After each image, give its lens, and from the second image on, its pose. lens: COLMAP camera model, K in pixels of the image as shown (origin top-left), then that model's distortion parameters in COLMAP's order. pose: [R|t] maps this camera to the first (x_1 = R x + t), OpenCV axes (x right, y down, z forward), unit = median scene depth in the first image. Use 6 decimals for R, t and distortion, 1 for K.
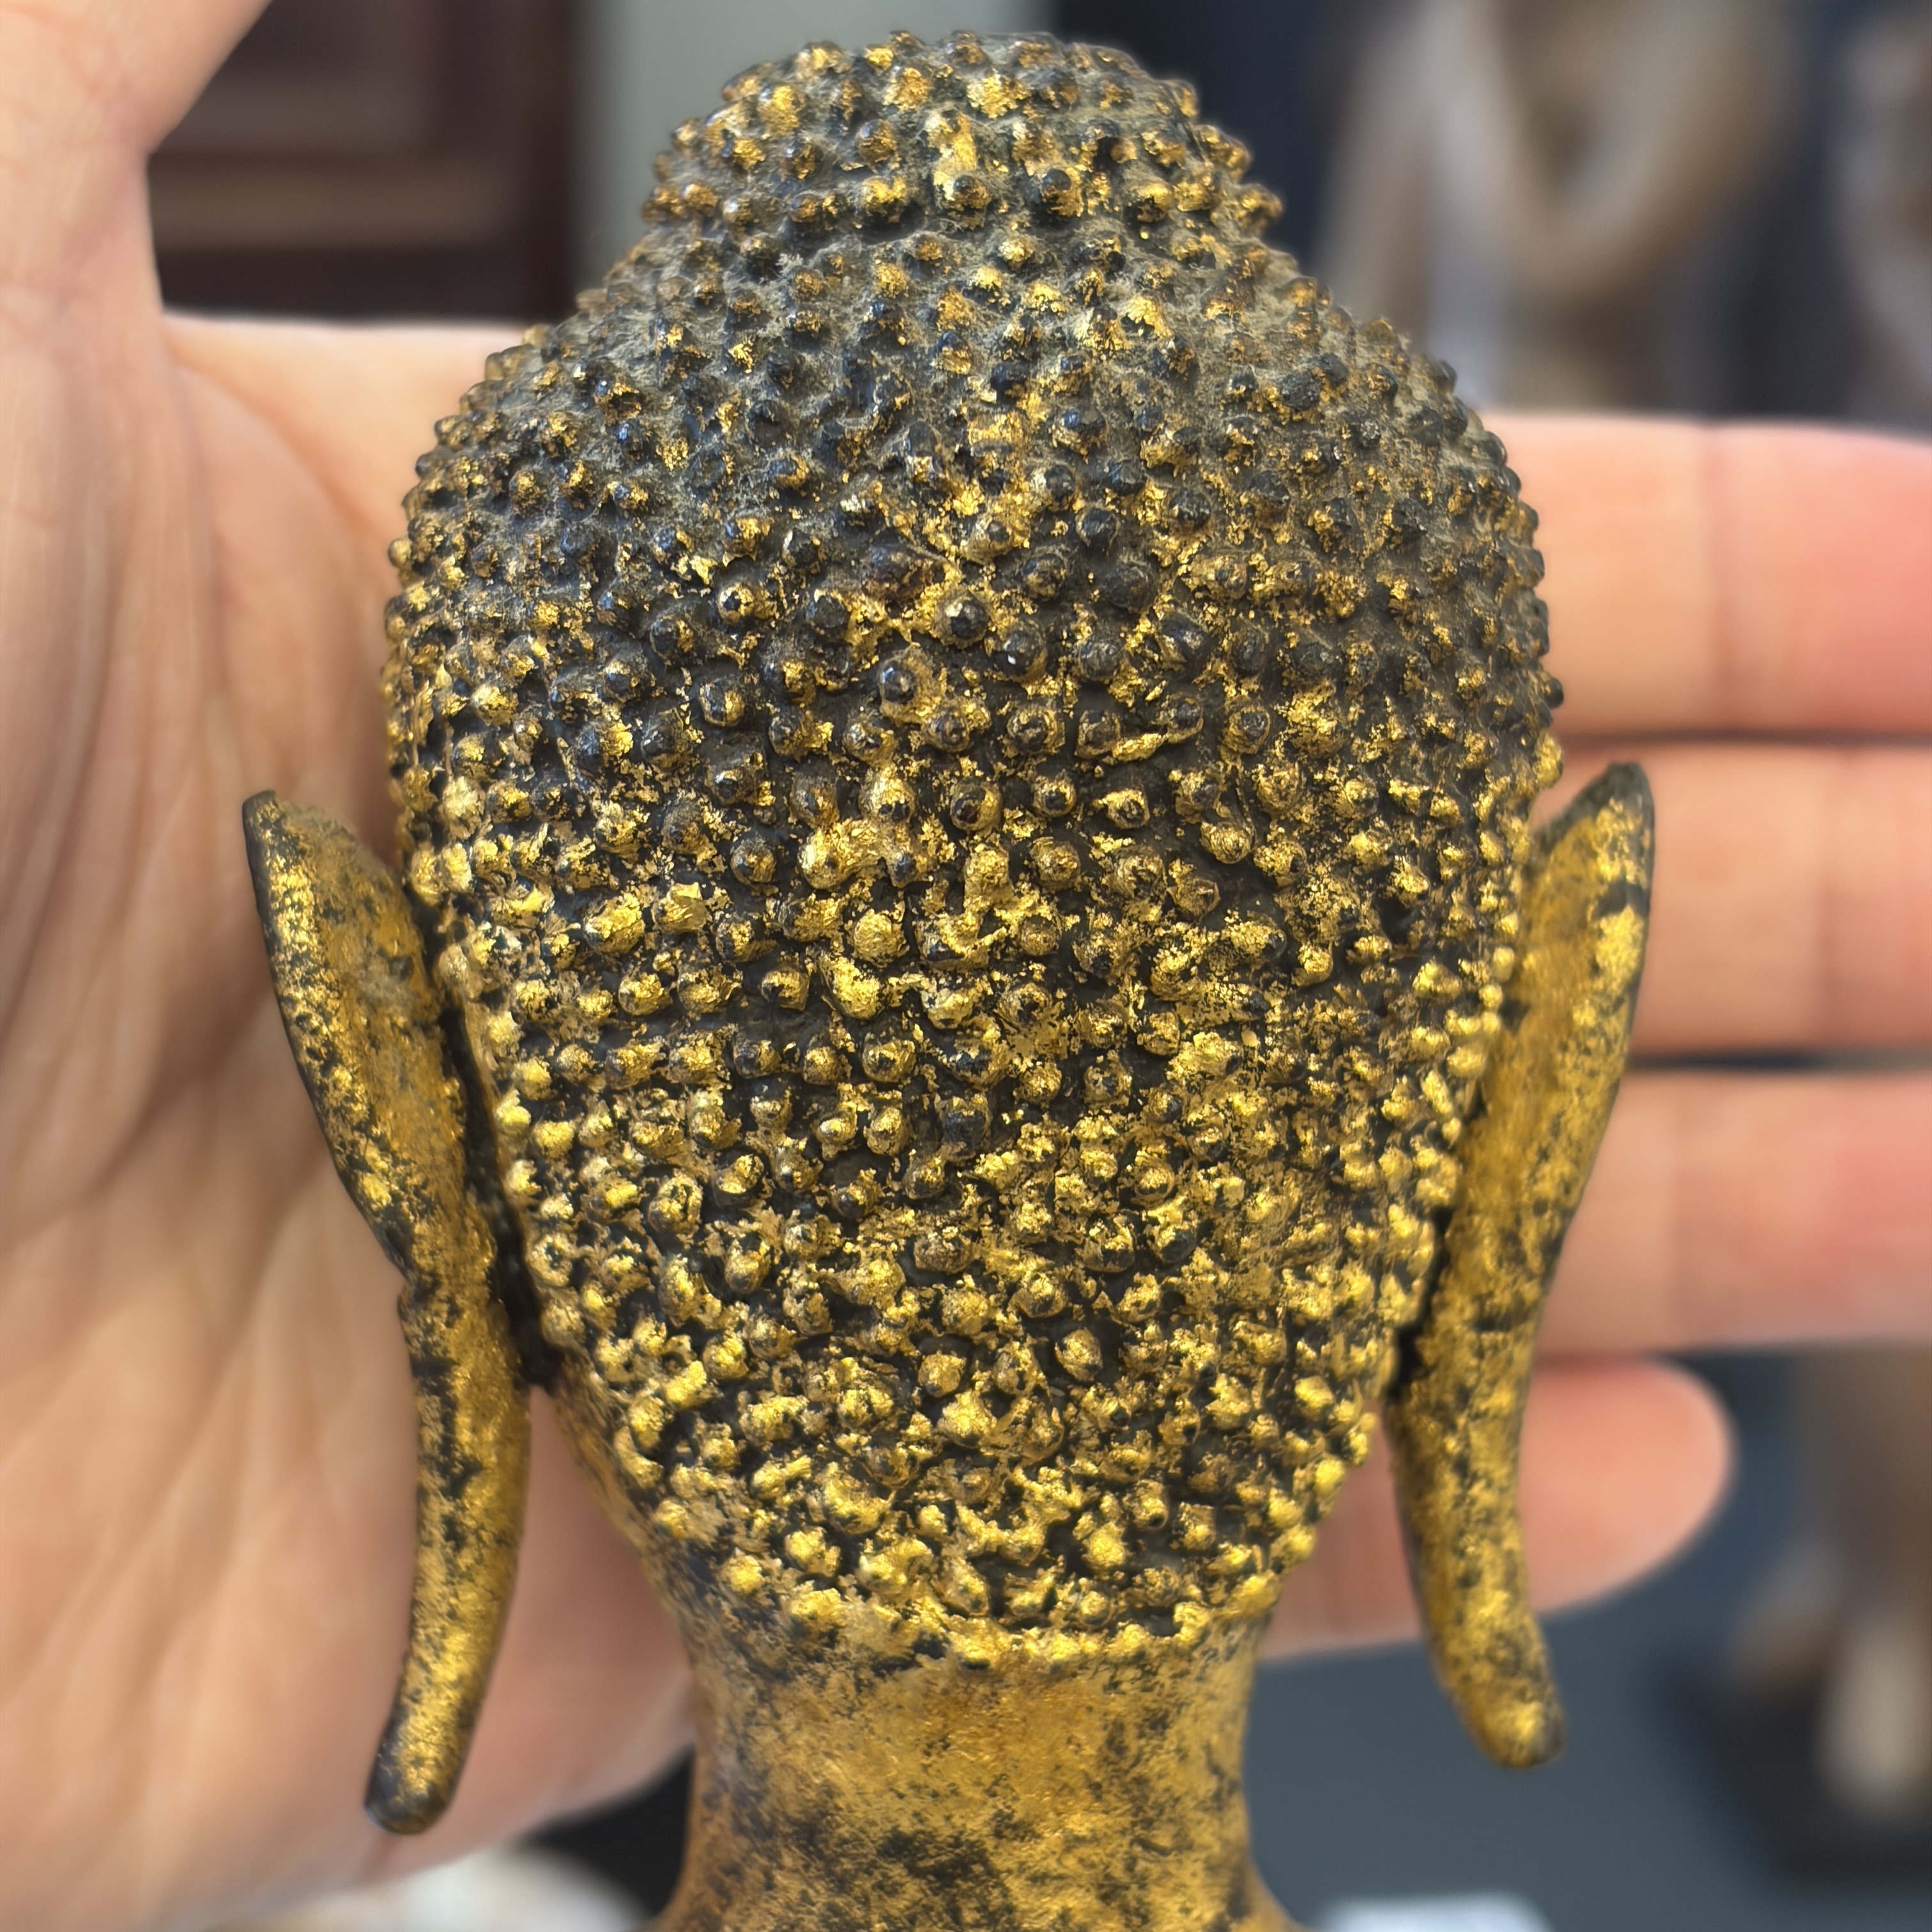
lens RADIAL K [[3988.5, 0, 973.3], [0, 3988.5, 1011.9], [0, 0, 1]] dist [0.259699, -1.348021]
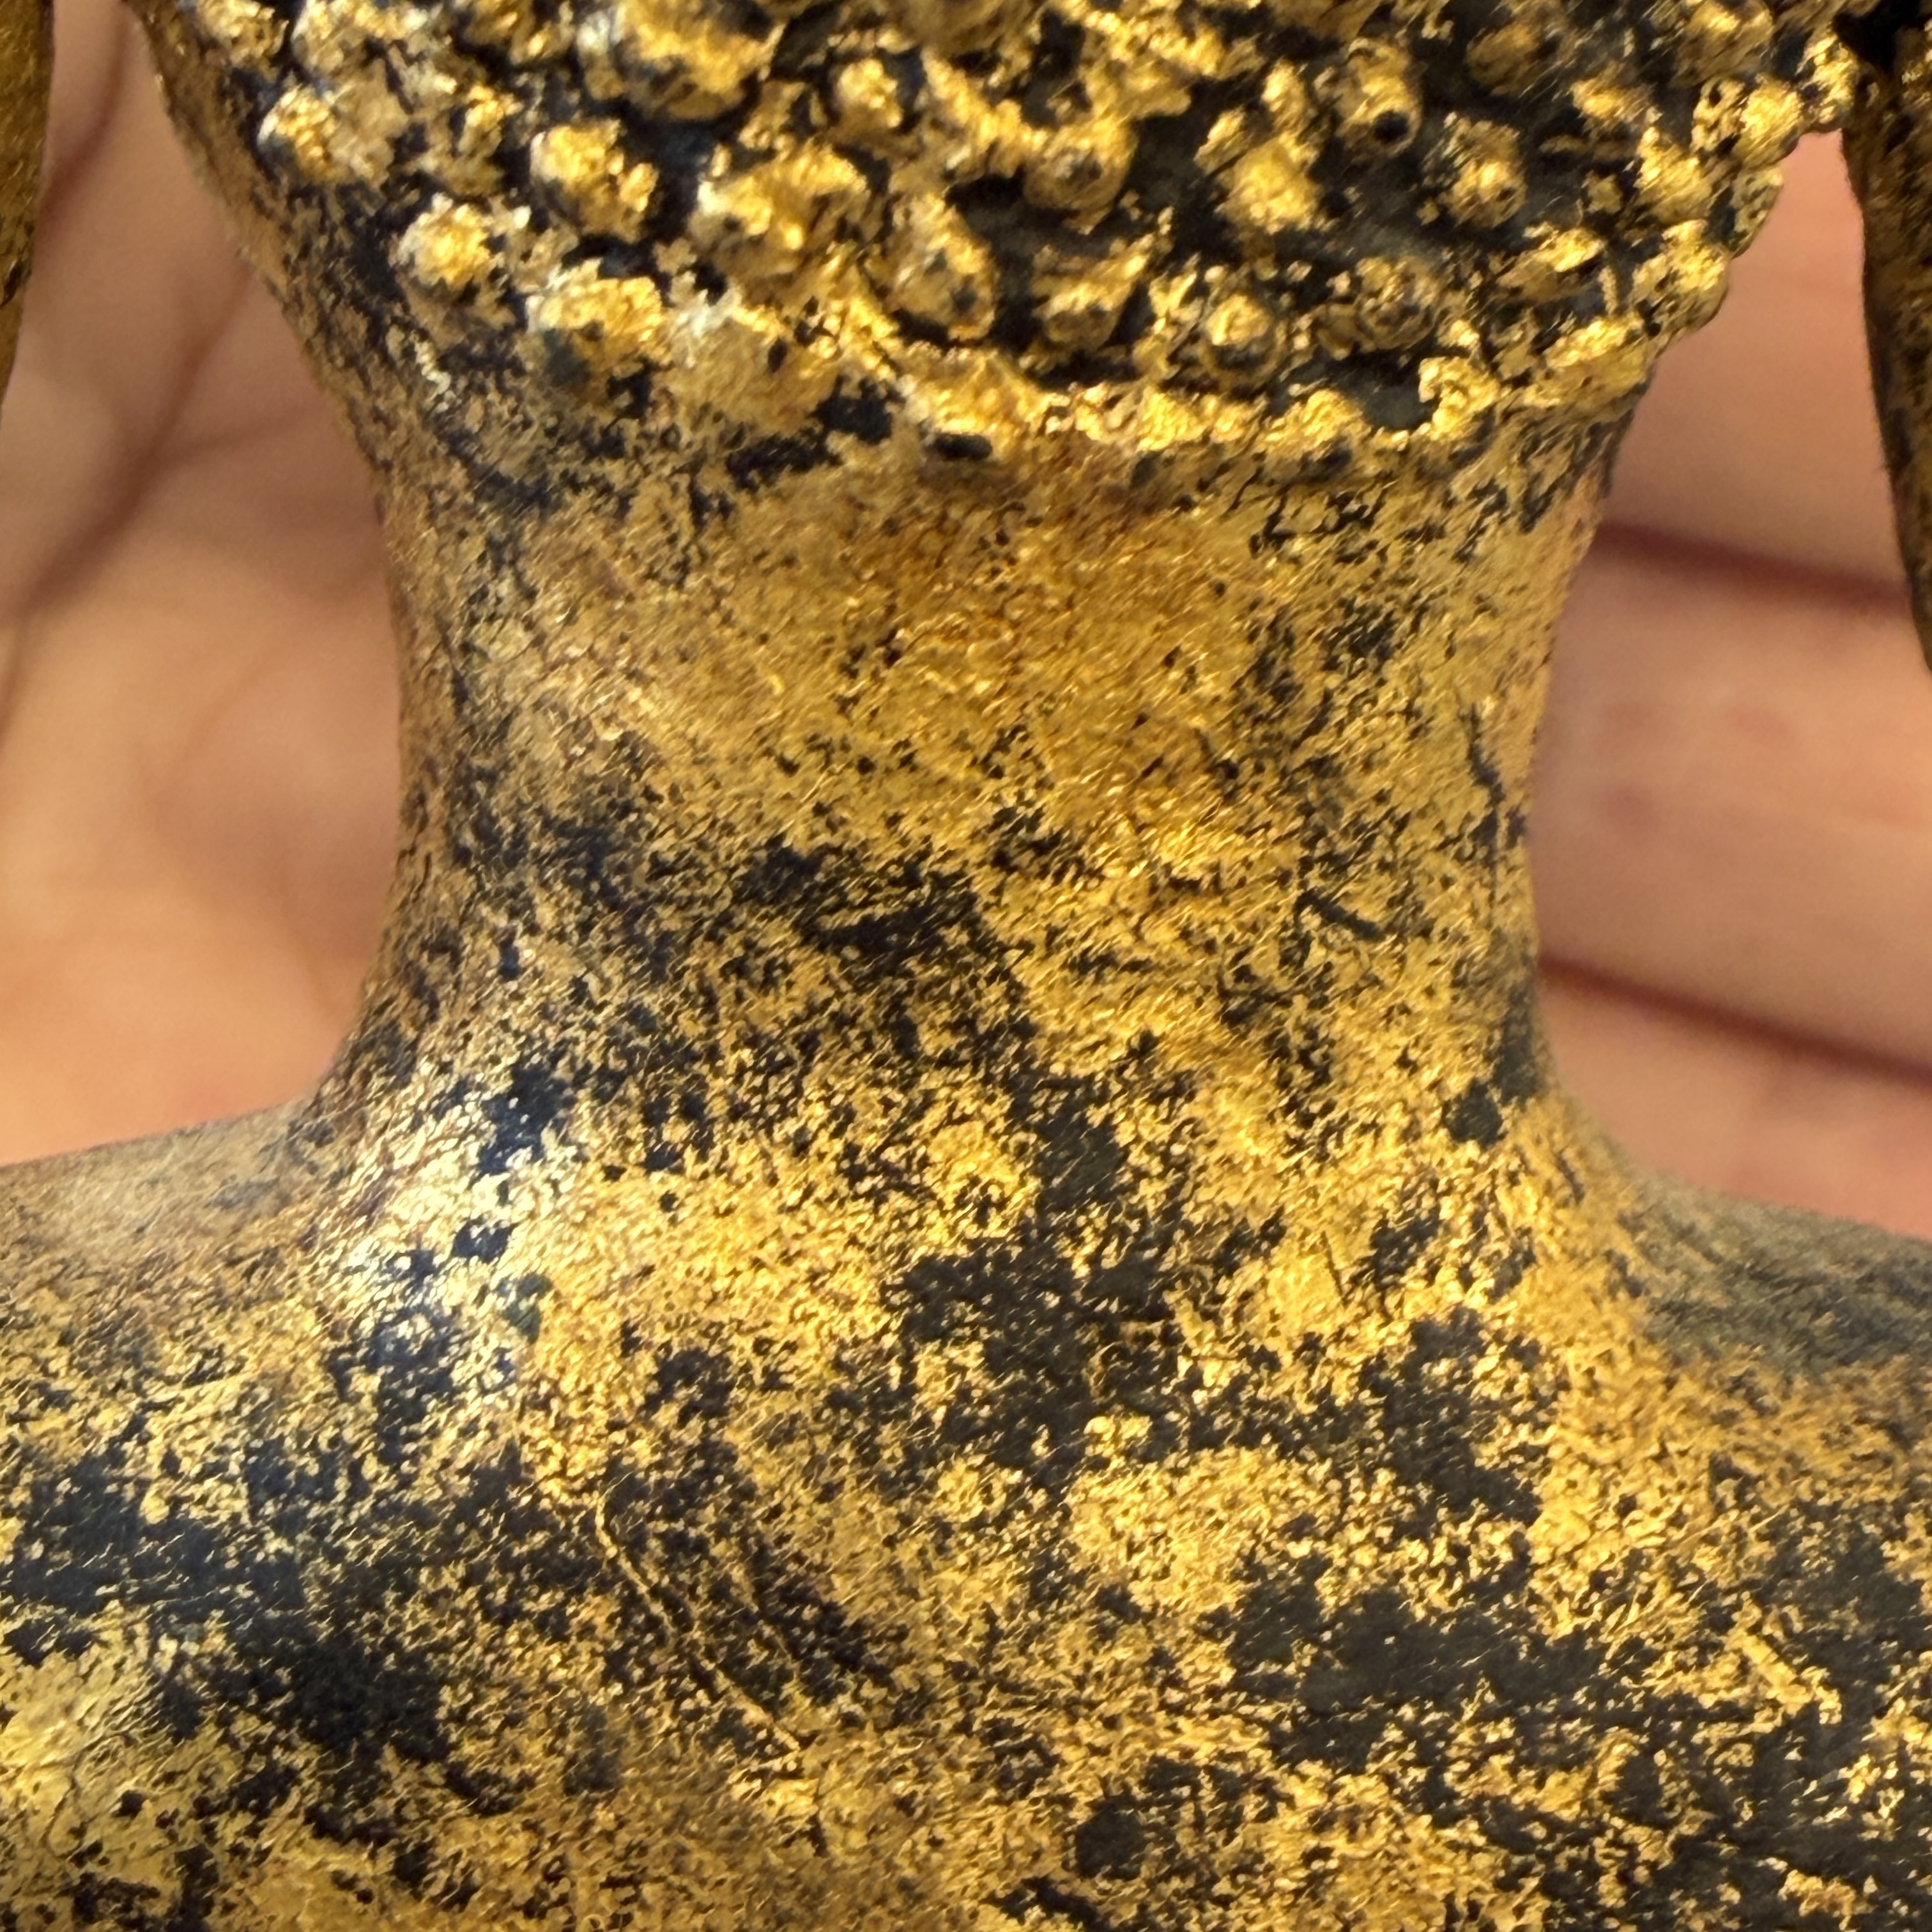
lens RADIAL K [[3964.5, 0, 967.9], [0, 3964.5, 657.0], [0, 0, 1]] dist [0.009635, -0.034316]
pose [[0.998538, 0.037904, -0.038544, 0.018924], [-0.036656, 0.998797, 0.032584, 0.171270], [0.039733, -0.031124, 0.998725, 0.571614]]
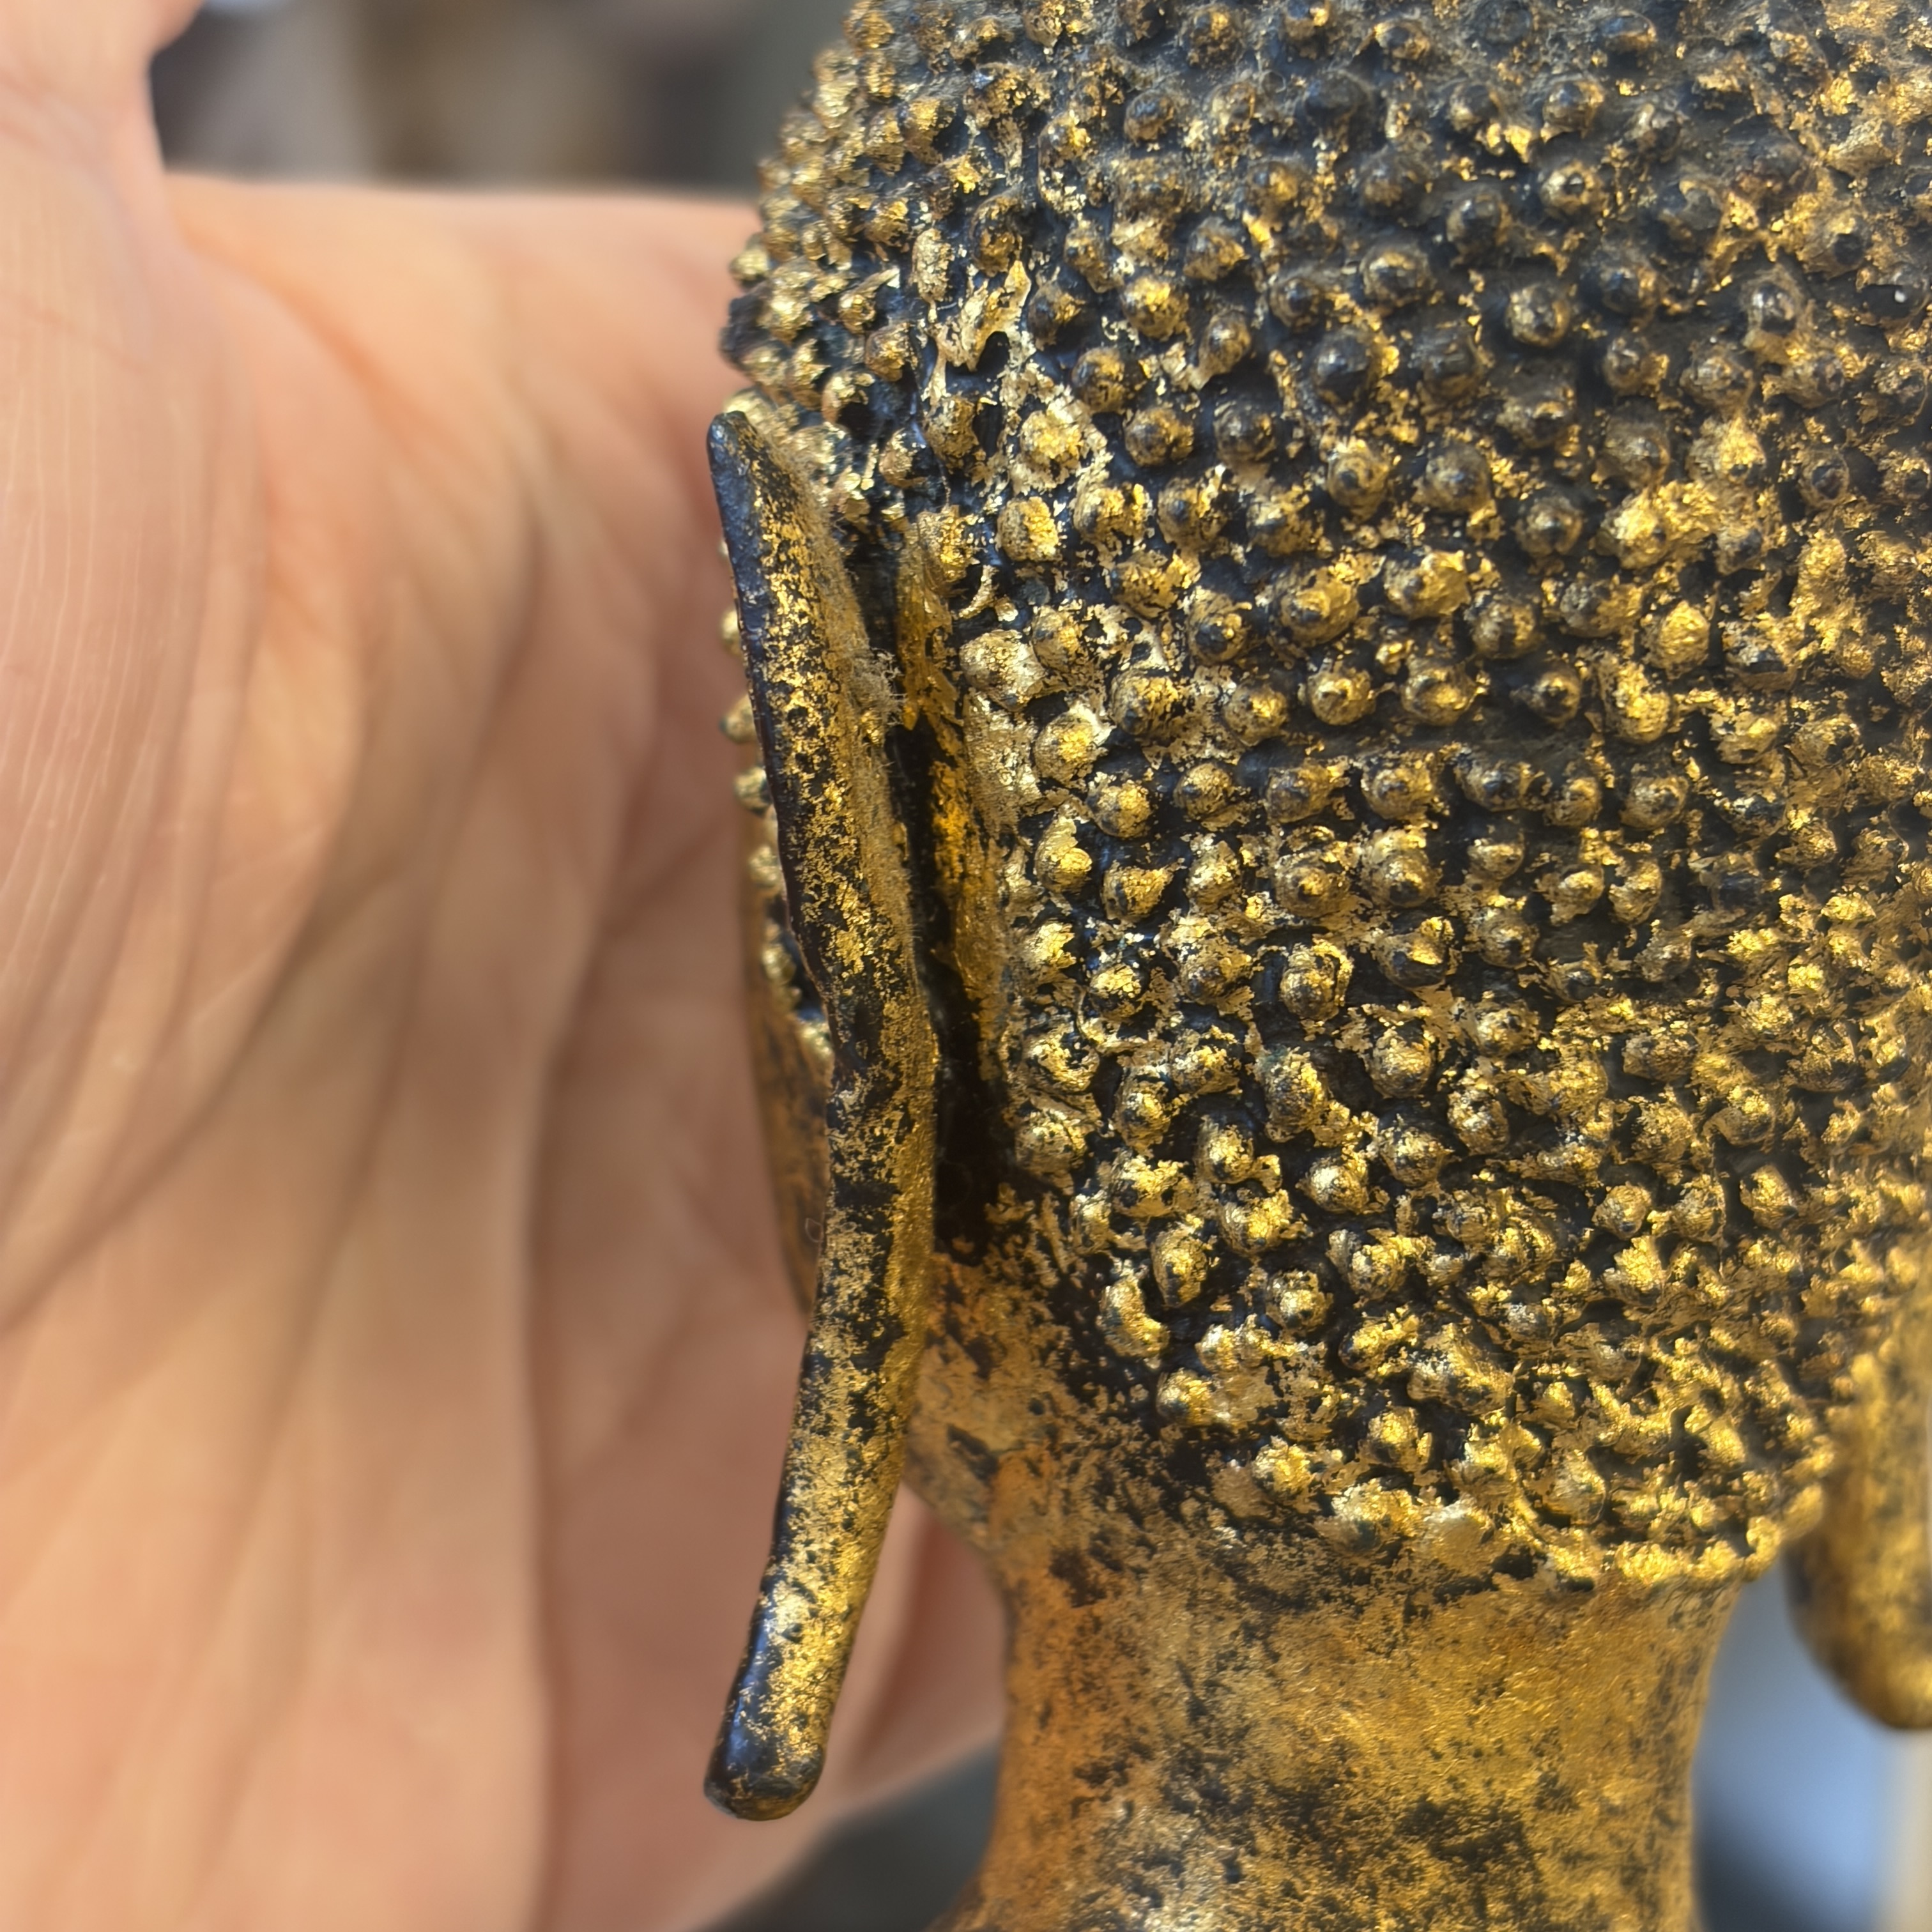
lens RADIAL K [[4007.7, 0, 941.4], [0, 4007.7, 990.2], [0, 0, 1]] dist [0.239464, -1.173062]
pose [[0.929627, 0.058607, 0.363813, -0.416392], [-0.044148, 0.997874, -0.047941, 0.088891], [-0.365849, 0.028505, 0.930238, 0.296456]]
